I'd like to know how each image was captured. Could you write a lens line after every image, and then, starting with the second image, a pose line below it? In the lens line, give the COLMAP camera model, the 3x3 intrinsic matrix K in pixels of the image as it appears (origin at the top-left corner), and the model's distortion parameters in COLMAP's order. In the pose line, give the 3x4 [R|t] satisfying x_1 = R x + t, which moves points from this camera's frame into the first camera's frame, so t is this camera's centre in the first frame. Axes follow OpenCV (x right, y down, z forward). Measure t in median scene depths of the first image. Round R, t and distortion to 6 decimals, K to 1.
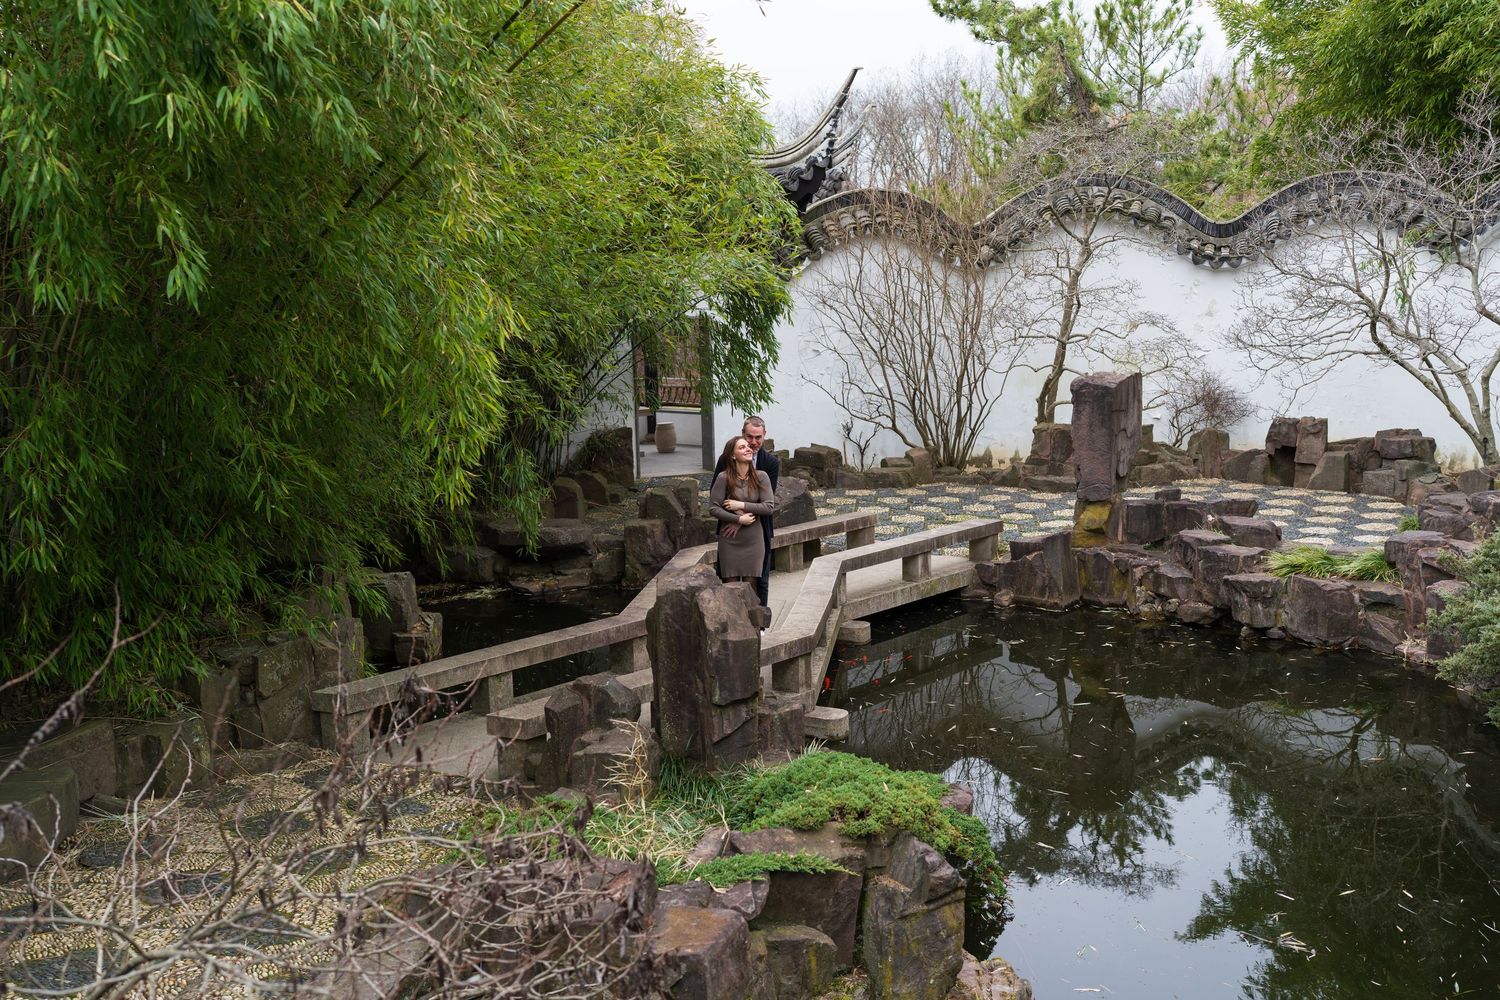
lens RADIAL K [[1477.4, 0, 750.0], [0, 1477.4, 500.0], [0, 0, 1]] dist [-0.045208, 0.178471]
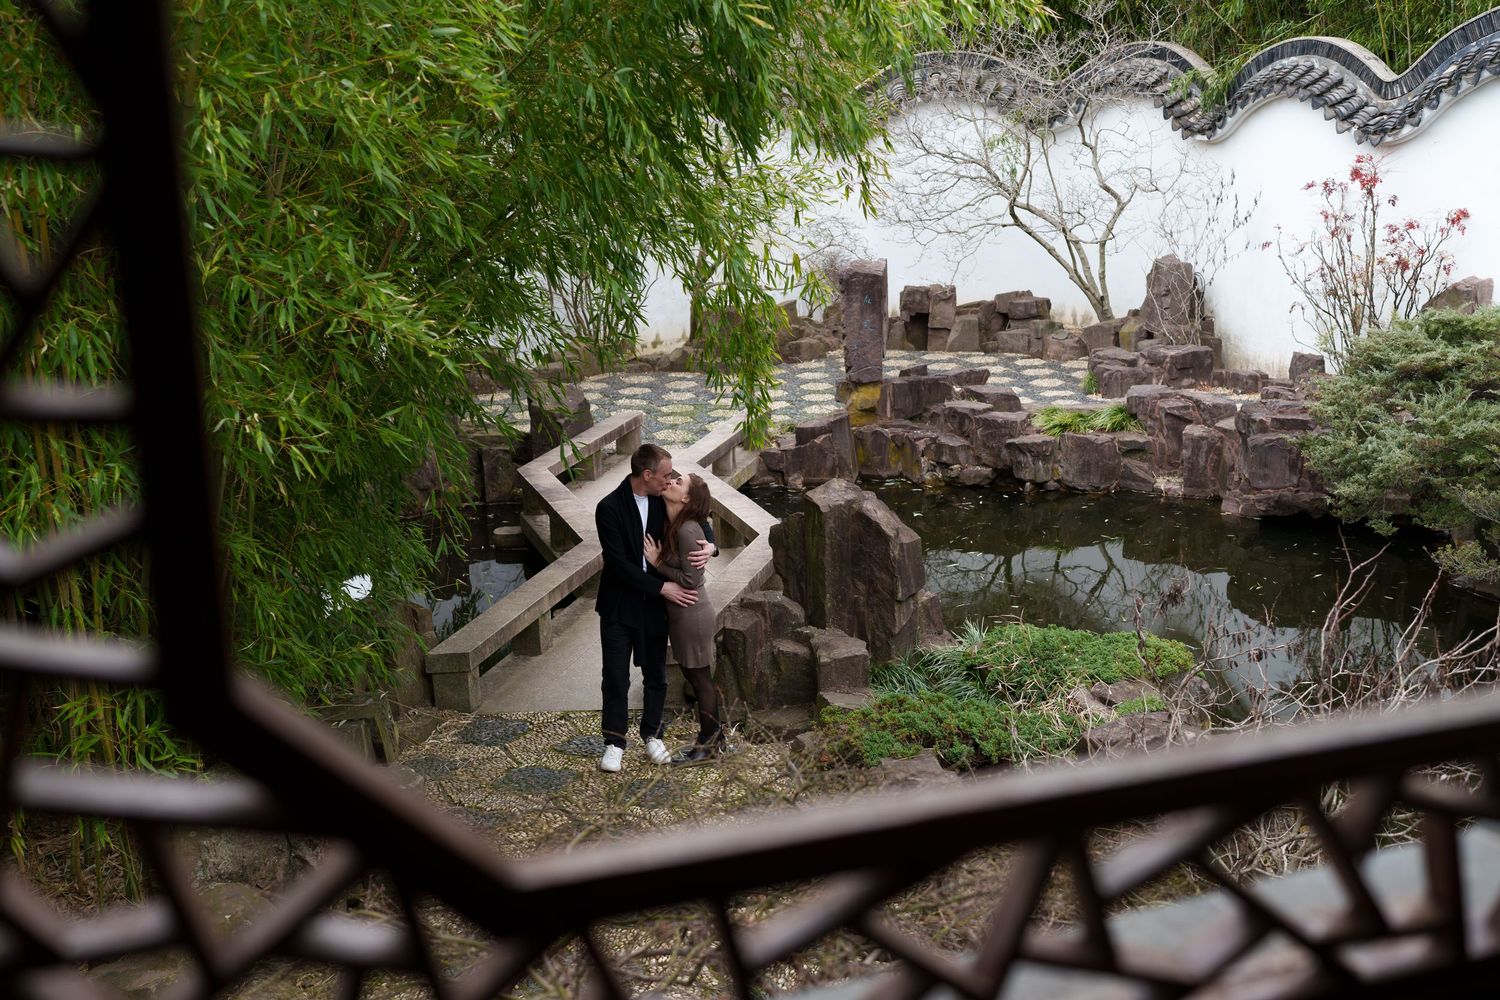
lens RADIAL K [[1692.0, 0, 763.6], [0, 1692.0, 480.5], [0, 0, 1]] dist [0.015660, -0.039202]
pose [[0.881180, -0.112128, 0.459291, -0.417824], [0.079880, 0.992812, 0.089121, -0.045518], [-0.465983, -0.041843, 0.883804, -0.053983]]
